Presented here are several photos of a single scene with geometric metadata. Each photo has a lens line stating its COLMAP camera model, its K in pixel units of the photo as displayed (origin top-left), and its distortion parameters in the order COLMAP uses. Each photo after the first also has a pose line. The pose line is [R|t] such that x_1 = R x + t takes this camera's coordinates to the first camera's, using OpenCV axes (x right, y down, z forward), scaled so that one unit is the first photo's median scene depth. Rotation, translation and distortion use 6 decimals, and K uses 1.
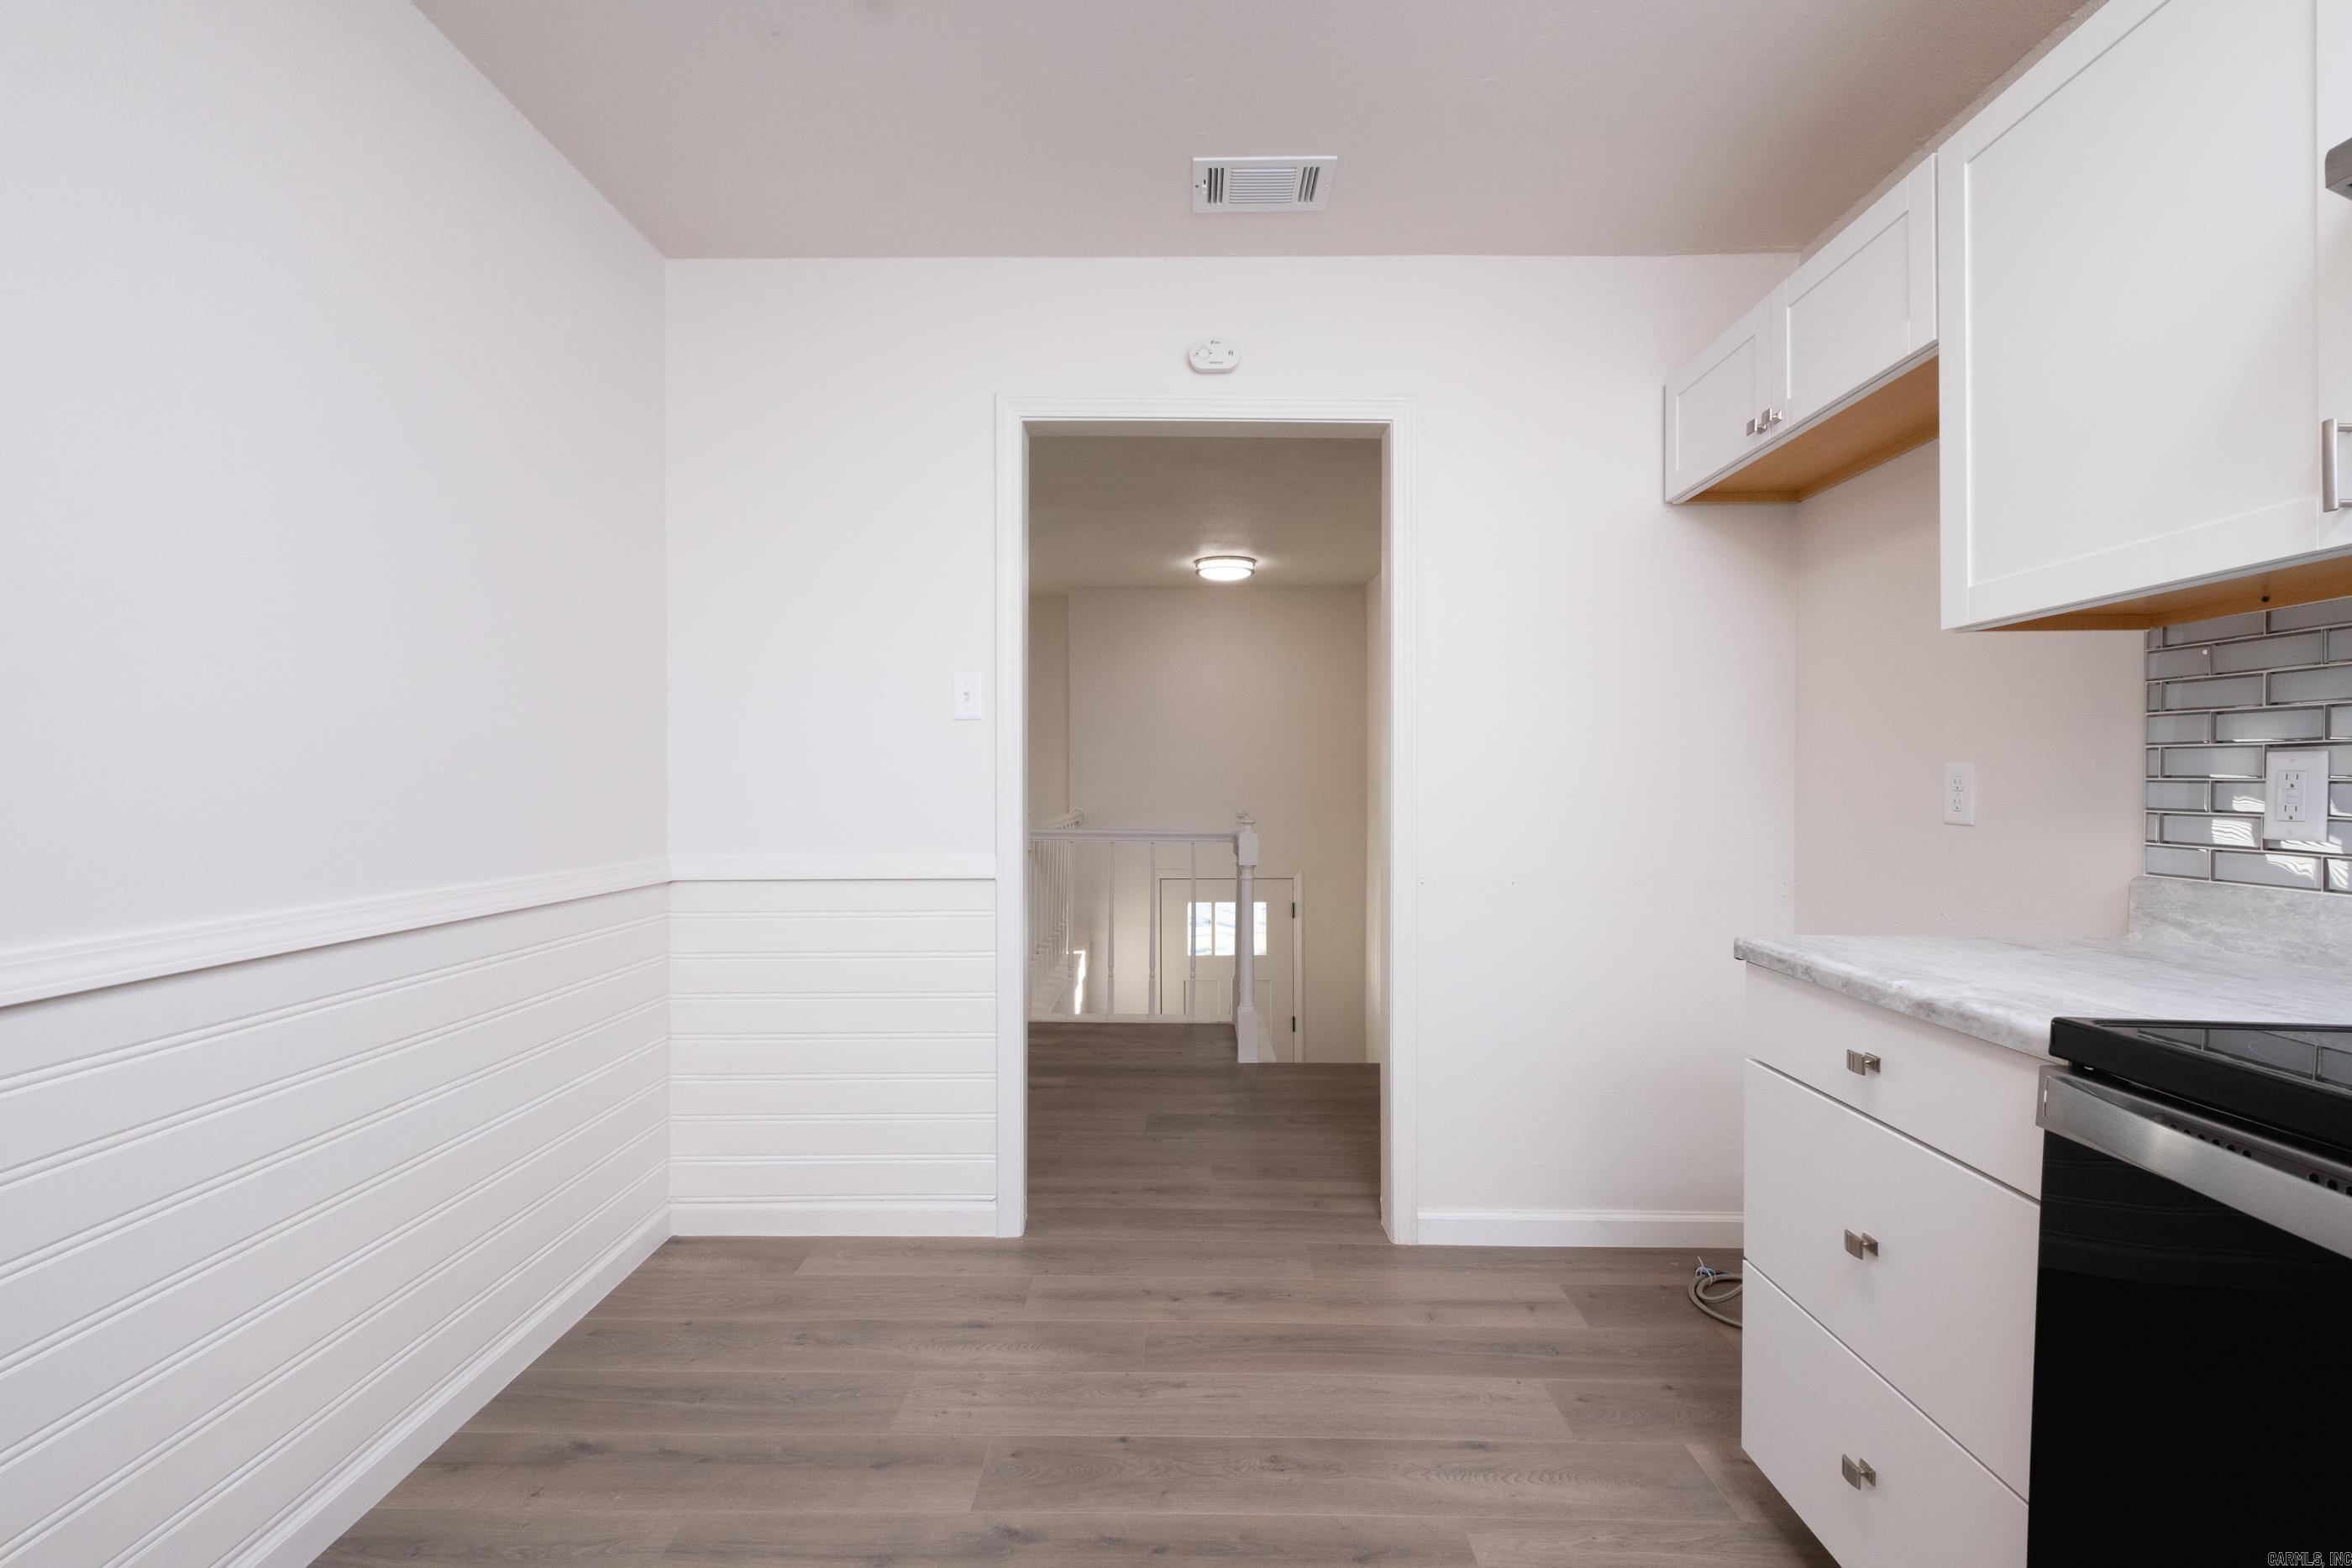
lens RADIAL K [[1026.5, 0, 1199.3], [0, 1026.5, 788.7], [0, 0, 1]] dist [0.003017, -0.000452]
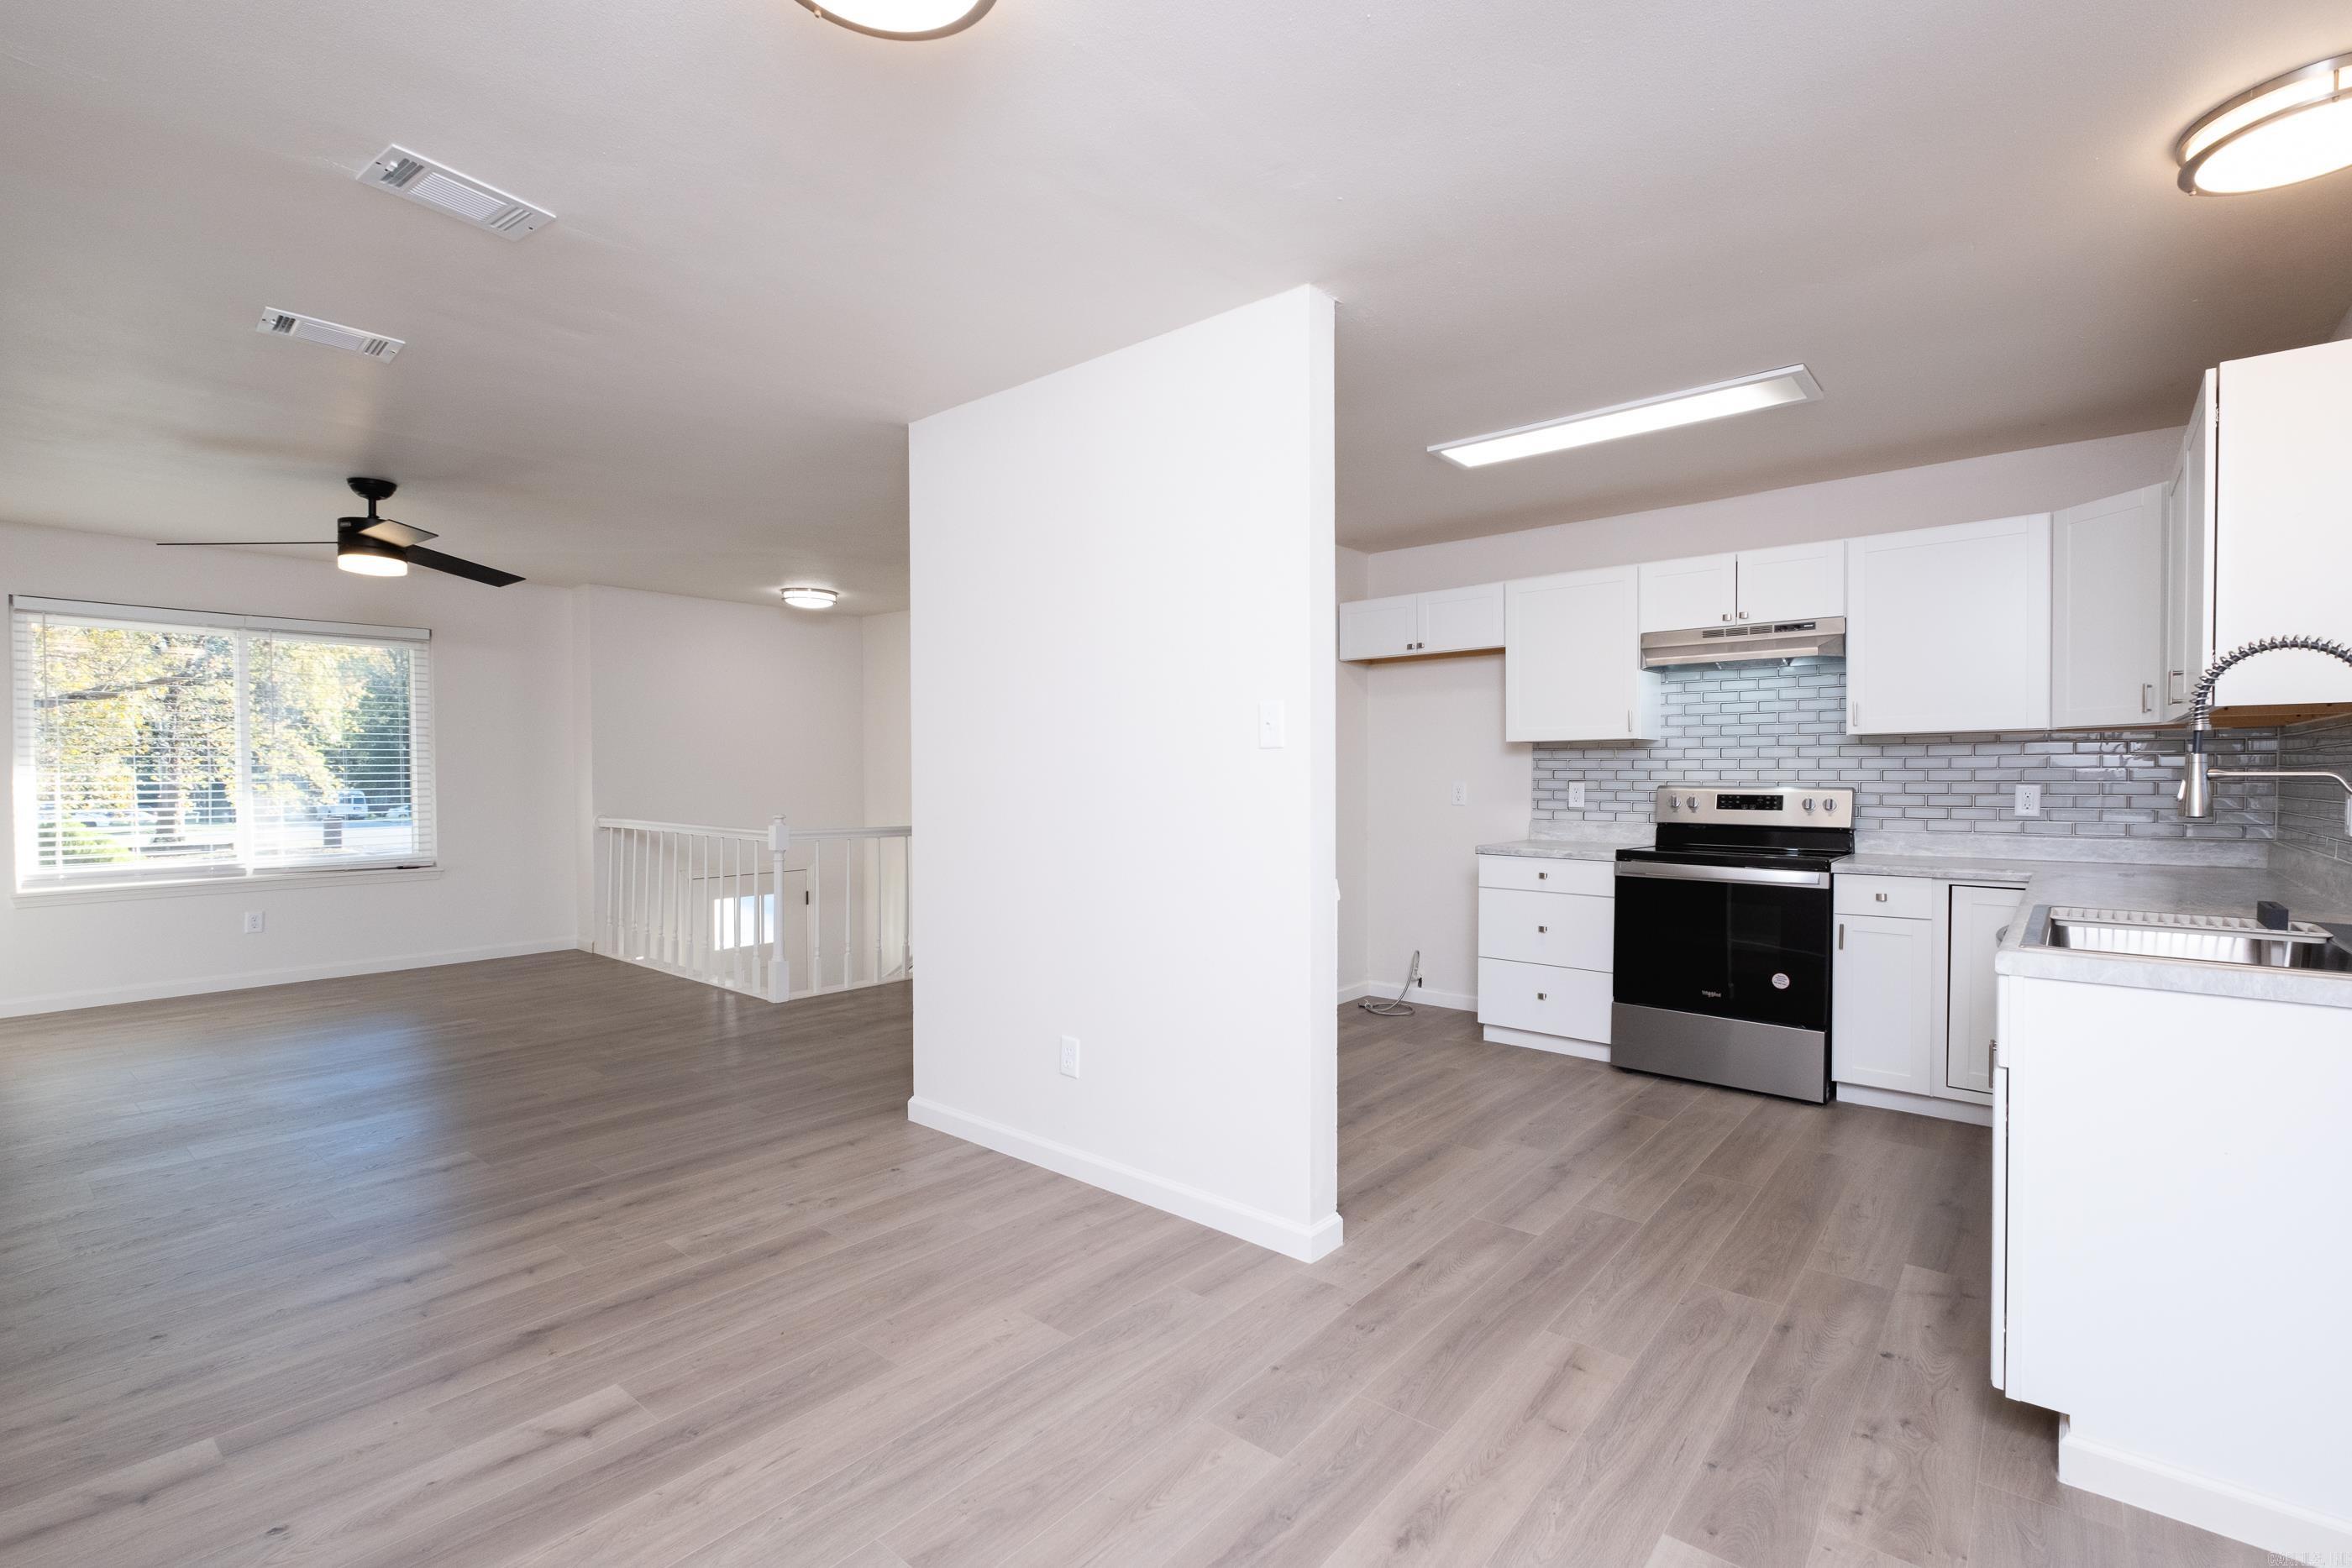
lens RADIAL K [[1062.1, 0, 1186.9], [0, 1062.1, 780.9], [0, 0, 1]] dist [0.000737, -0.001008]
pose [[0.637523, -0.008456, 0.770385, -0.618365], [0.005846, 0.999964, 0.006138, -0.016552], [-0.770409, 0.000591, 0.637549, -0.074287]]
